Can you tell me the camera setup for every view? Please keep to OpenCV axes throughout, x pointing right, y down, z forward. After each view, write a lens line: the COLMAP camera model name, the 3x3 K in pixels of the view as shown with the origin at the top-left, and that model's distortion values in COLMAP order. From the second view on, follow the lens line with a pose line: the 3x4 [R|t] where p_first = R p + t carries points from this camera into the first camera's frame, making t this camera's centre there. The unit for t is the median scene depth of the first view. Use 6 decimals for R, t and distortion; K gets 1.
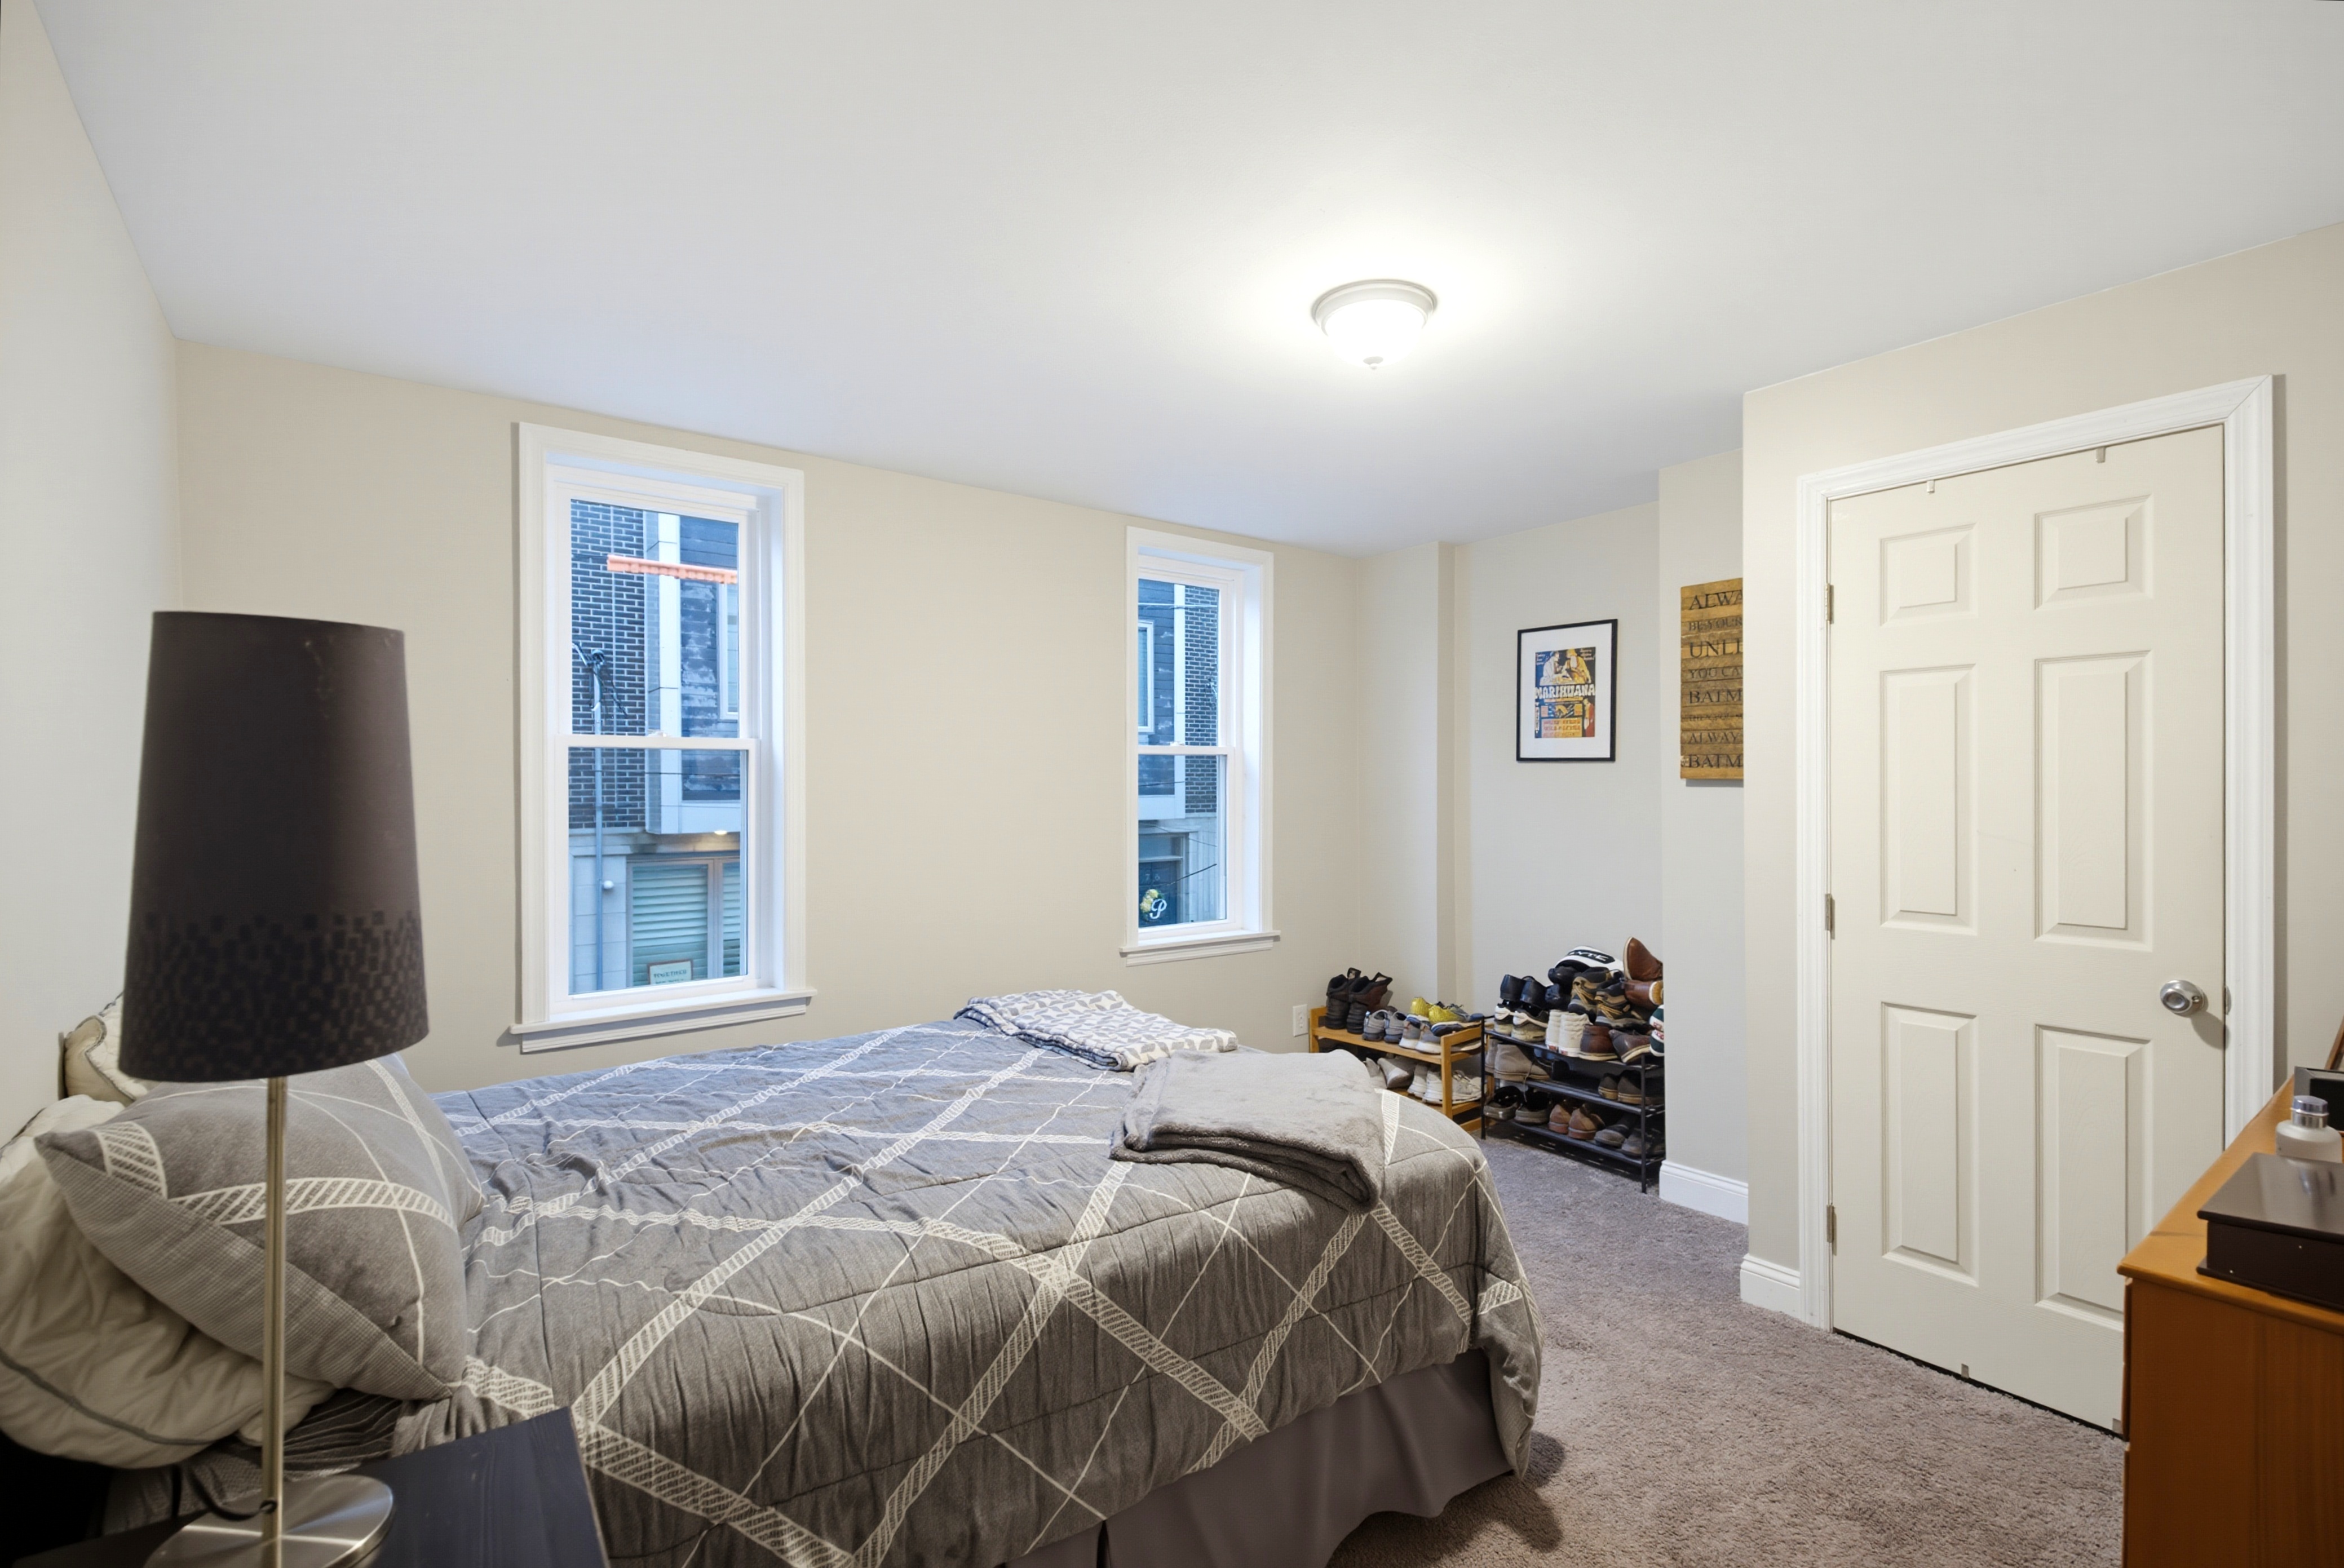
lens RADIAL K [[1050.0, 0, 1184.4], [0, 1050.0, 771.4], [0, 0, 1]] dist [0.033589, -0.019124]
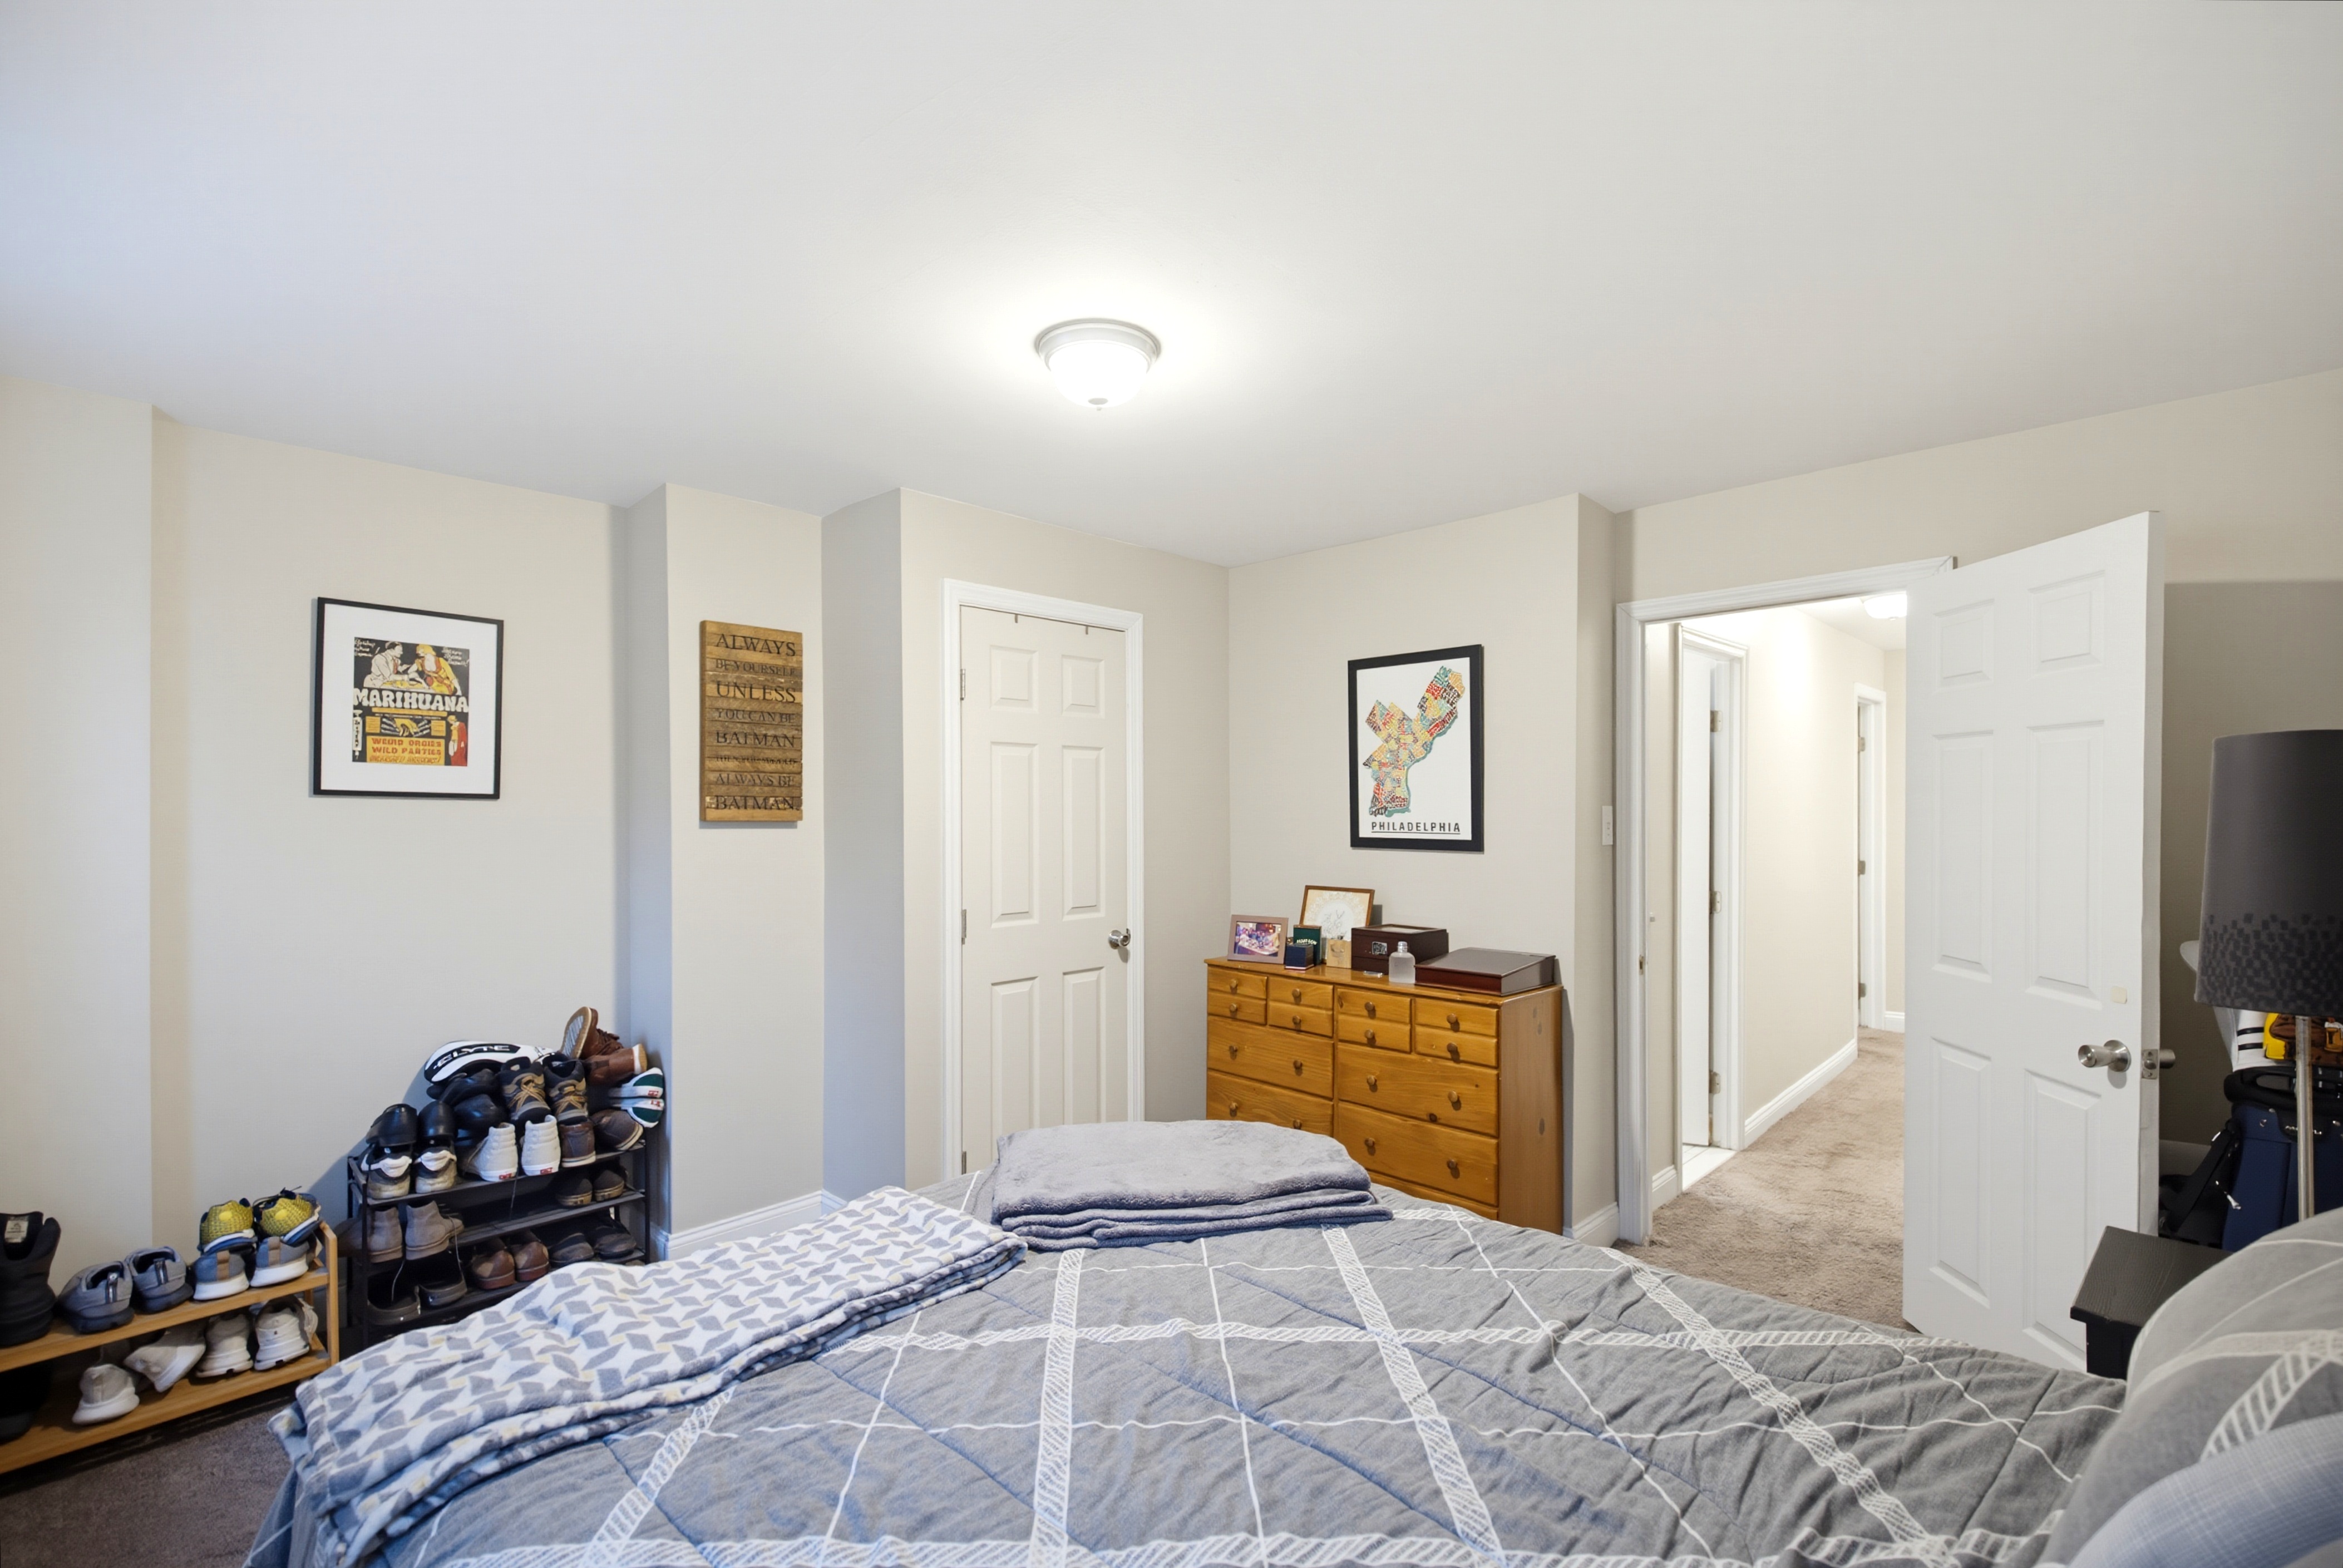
lens RADIAL K [[1046.5, 0, 1190.5], [0, 1046.5, 784.1], [0, 0, 1]] dist [0.034995, -0.022139]
pose [[-0.141004, 0.026023, 0.989667, -0.448253], [-0.008652, 0.999584, -0.027517, -0.002914], [-0.989971, -0.012443, -0.140720, 0.584172]]
